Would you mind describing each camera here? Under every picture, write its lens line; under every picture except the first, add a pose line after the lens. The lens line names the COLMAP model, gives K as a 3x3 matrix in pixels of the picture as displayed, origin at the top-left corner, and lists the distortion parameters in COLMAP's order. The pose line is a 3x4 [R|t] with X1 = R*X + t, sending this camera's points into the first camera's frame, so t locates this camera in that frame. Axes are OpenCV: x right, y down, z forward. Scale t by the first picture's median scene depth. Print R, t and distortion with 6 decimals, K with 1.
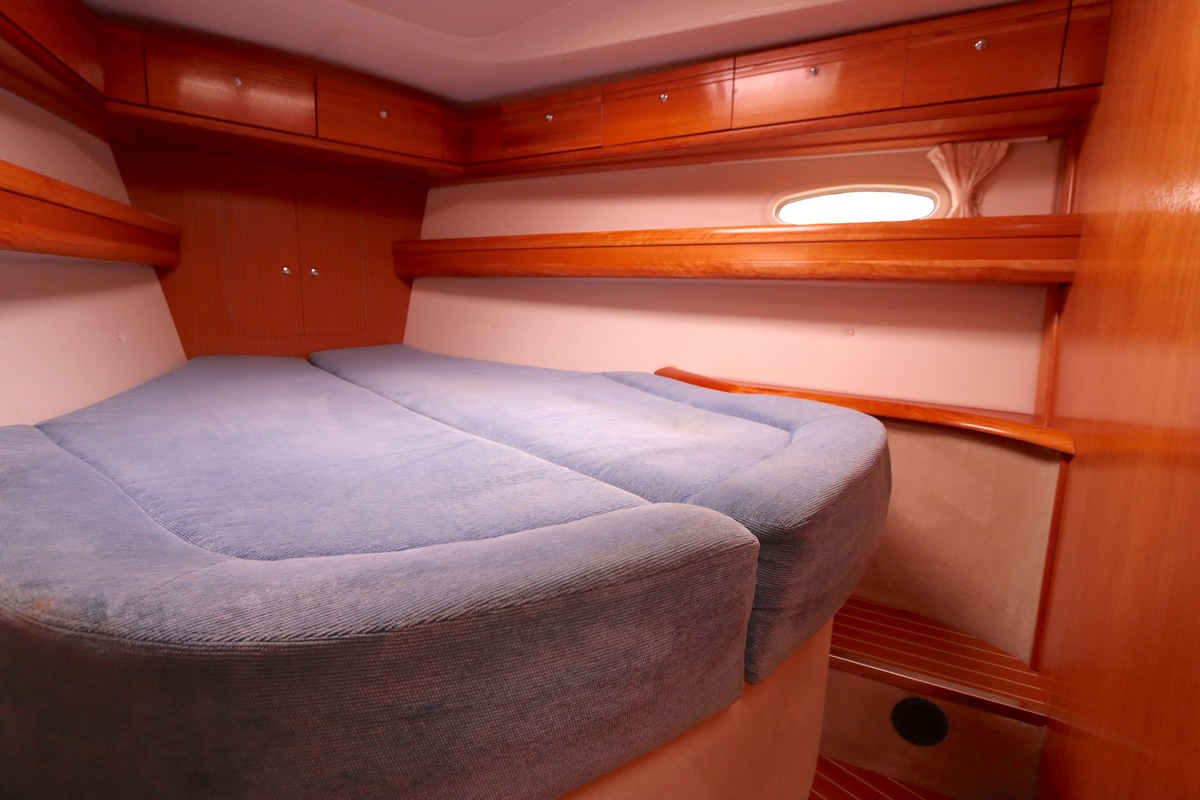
lens RADIAL K [[571.2, 0, 597.5], [0, 571.2, 392.9], [0, 0, 1]] dist [-0.017975, 0.000944]
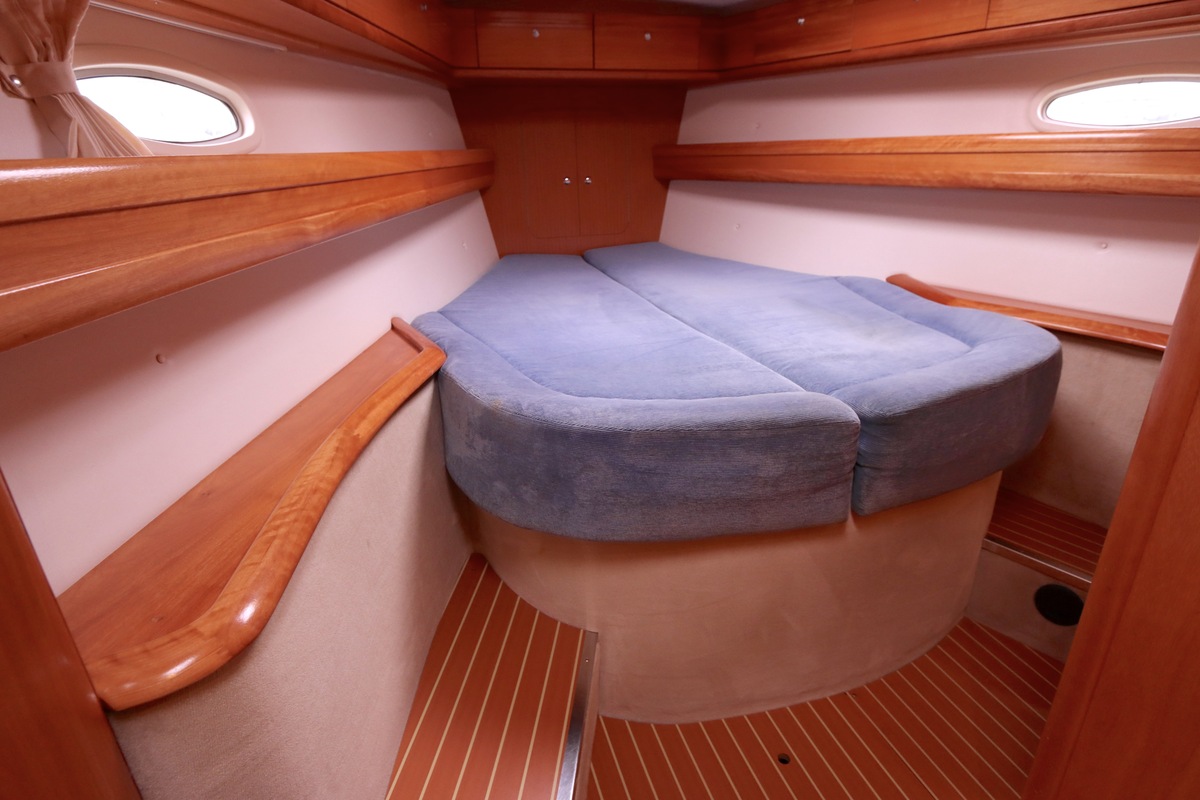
lens RADIAL K [[622.3, 0, 600.4], [0, 622.3, 394.5], [0, 0, 1]] dist [-0.017715, 0.001119]
pose [[0.909847, 0.101217, -0.402409, 0.118779], [-0.021657, 0.980054, 0.197545, -0.047299], [0.414378, -0.171021, 0.893892, -0.297492]]
